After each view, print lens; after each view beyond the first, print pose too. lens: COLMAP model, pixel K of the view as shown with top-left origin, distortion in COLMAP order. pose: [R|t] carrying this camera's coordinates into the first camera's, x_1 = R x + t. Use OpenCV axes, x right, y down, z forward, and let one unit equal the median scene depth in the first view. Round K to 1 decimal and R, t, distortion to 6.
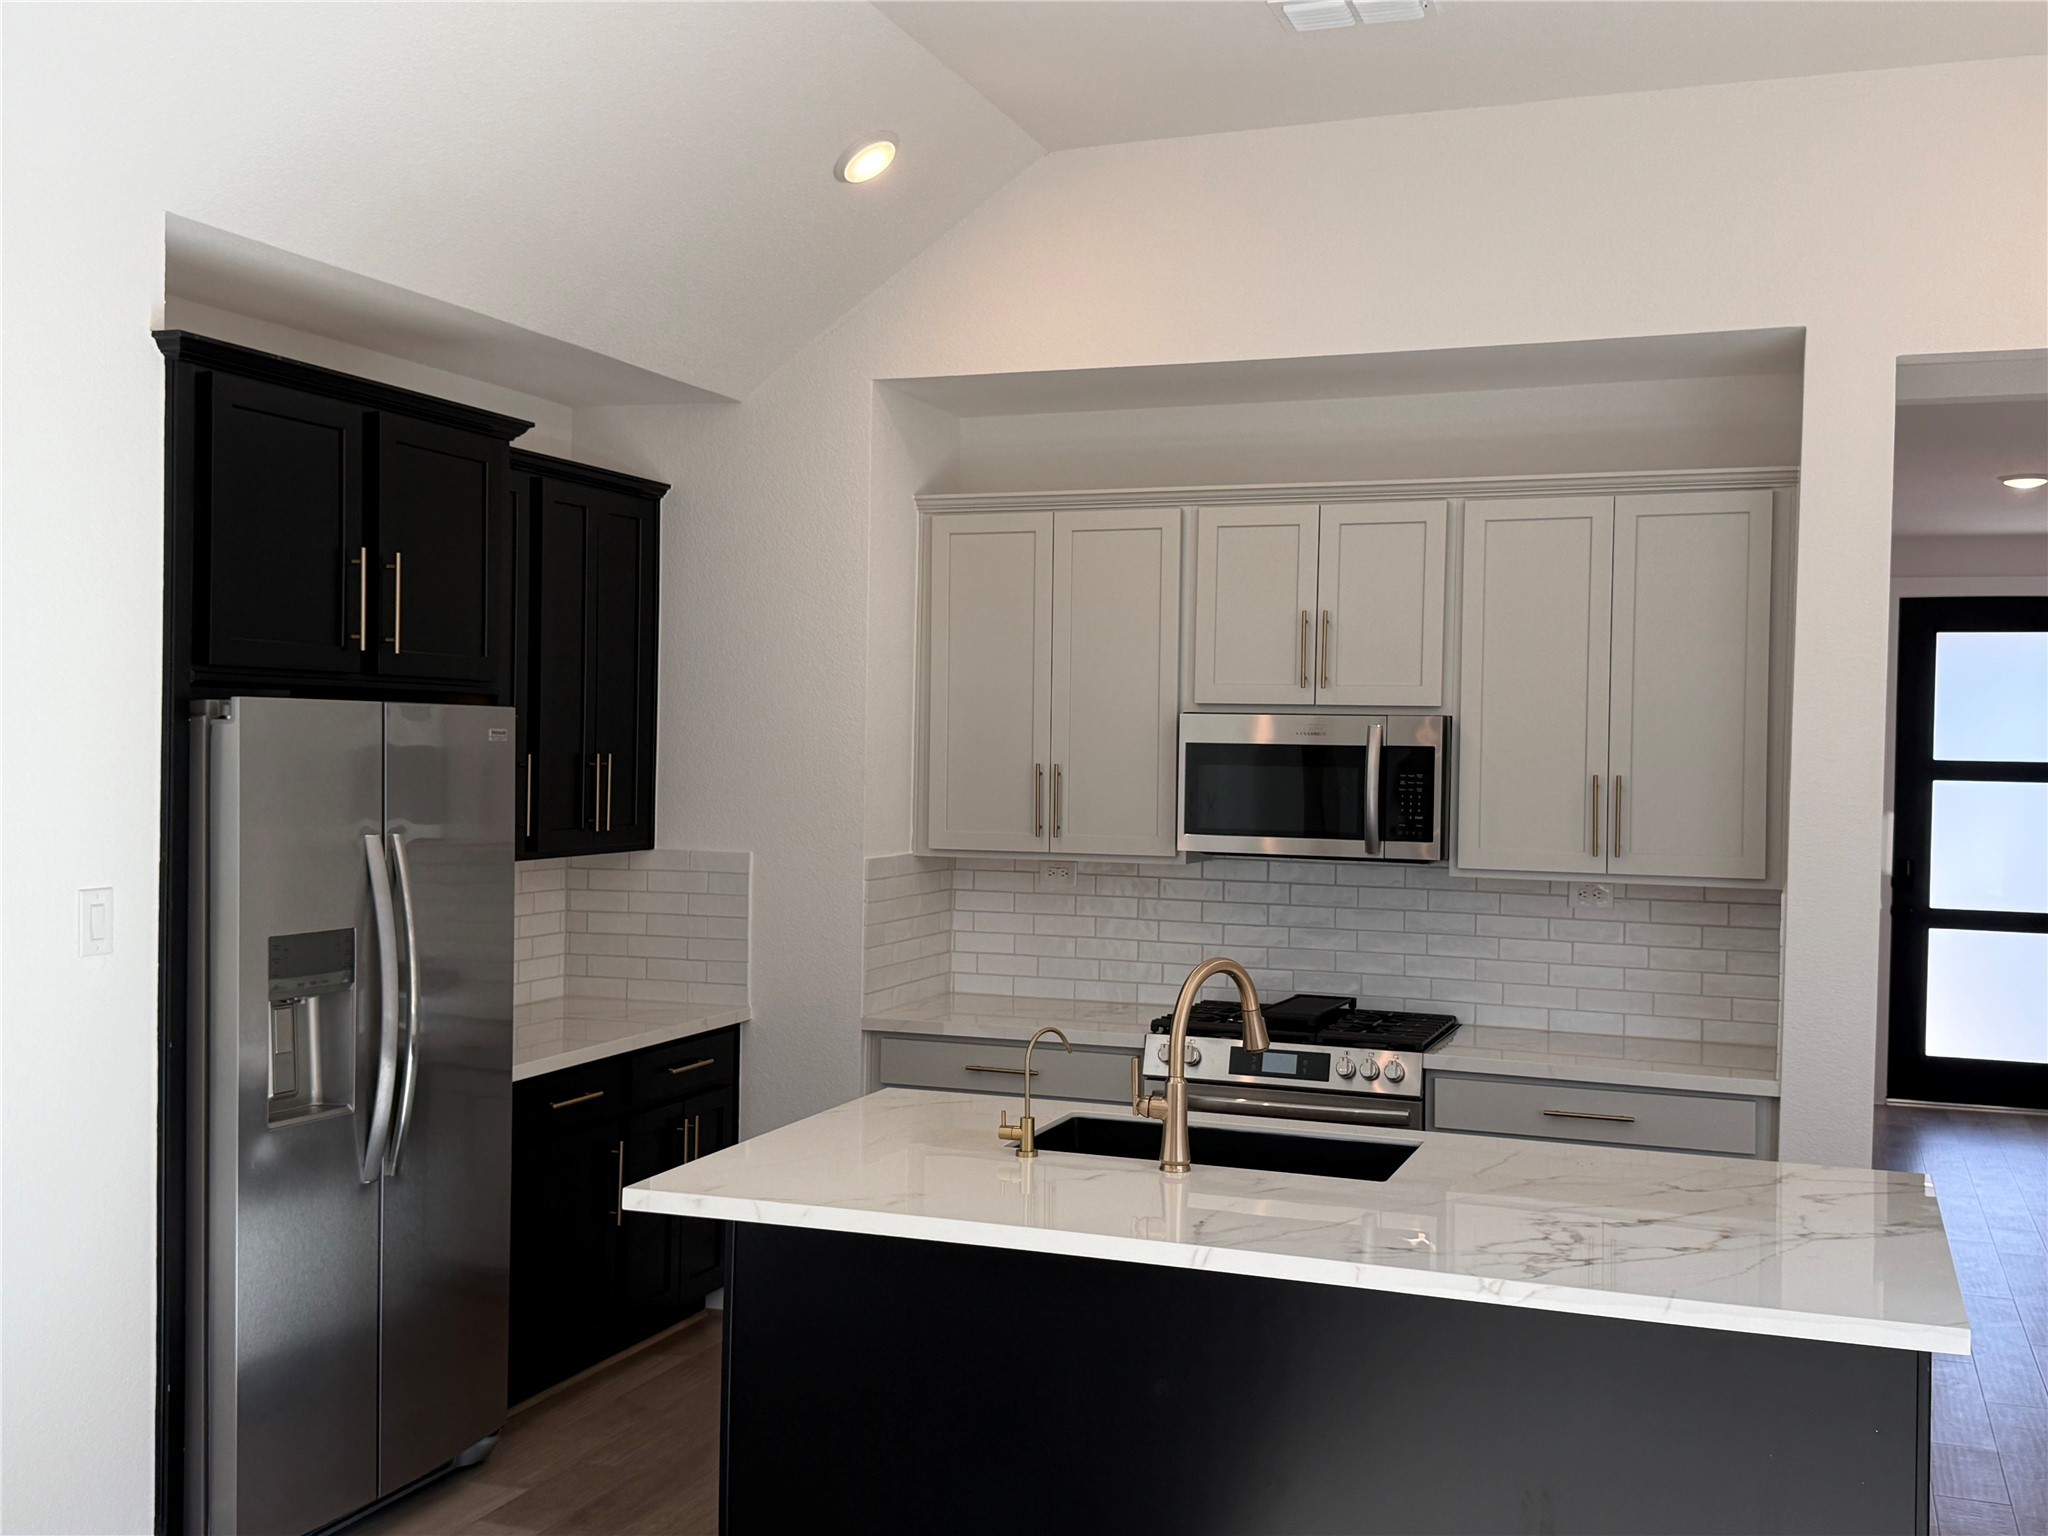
lens RADIAL K [[2083.7, 0, 1024.0], [0, 2083.7, 768.0], [0, 0, 1]] dist [0.172155, -0.402950]
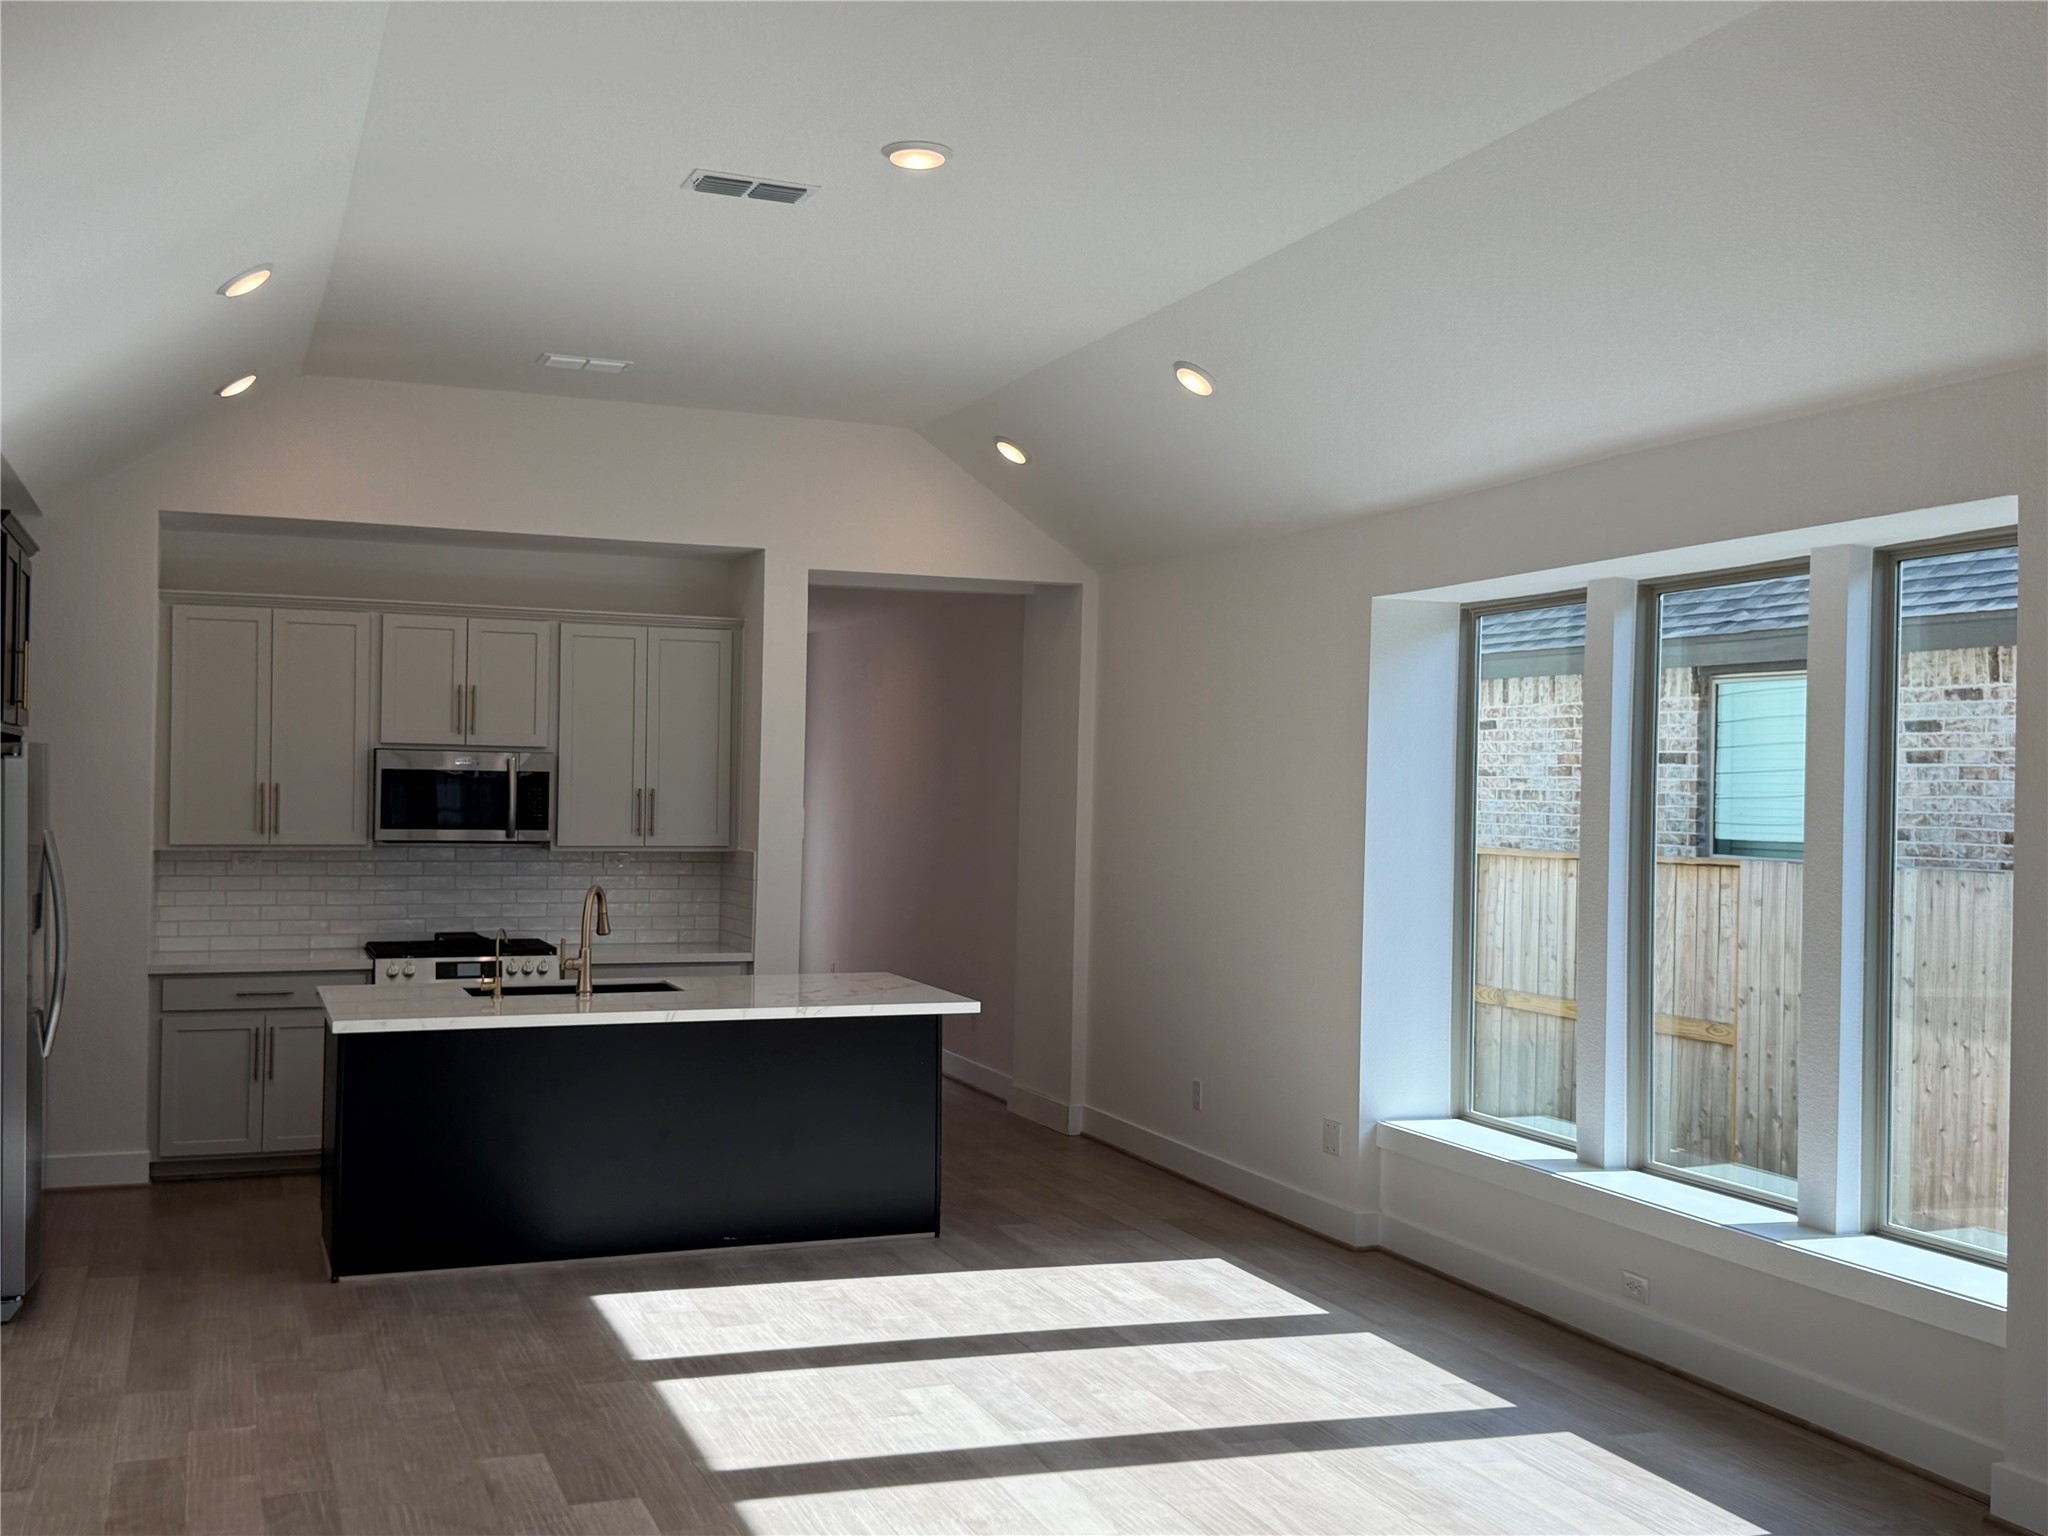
lens RADIAL K [[2083.7, 0, 1024.0], [0, 2083.7, 768.0], [0, 0, 1]] dist [0.172155, -0.402950]
pose [[0.746088, 0.002134, 0.665844, -0.615986], [0.003925, 0.999963, -0.007602, 0.000732], [-0.665836, 0.008285, 0.746052, -0.471449]]
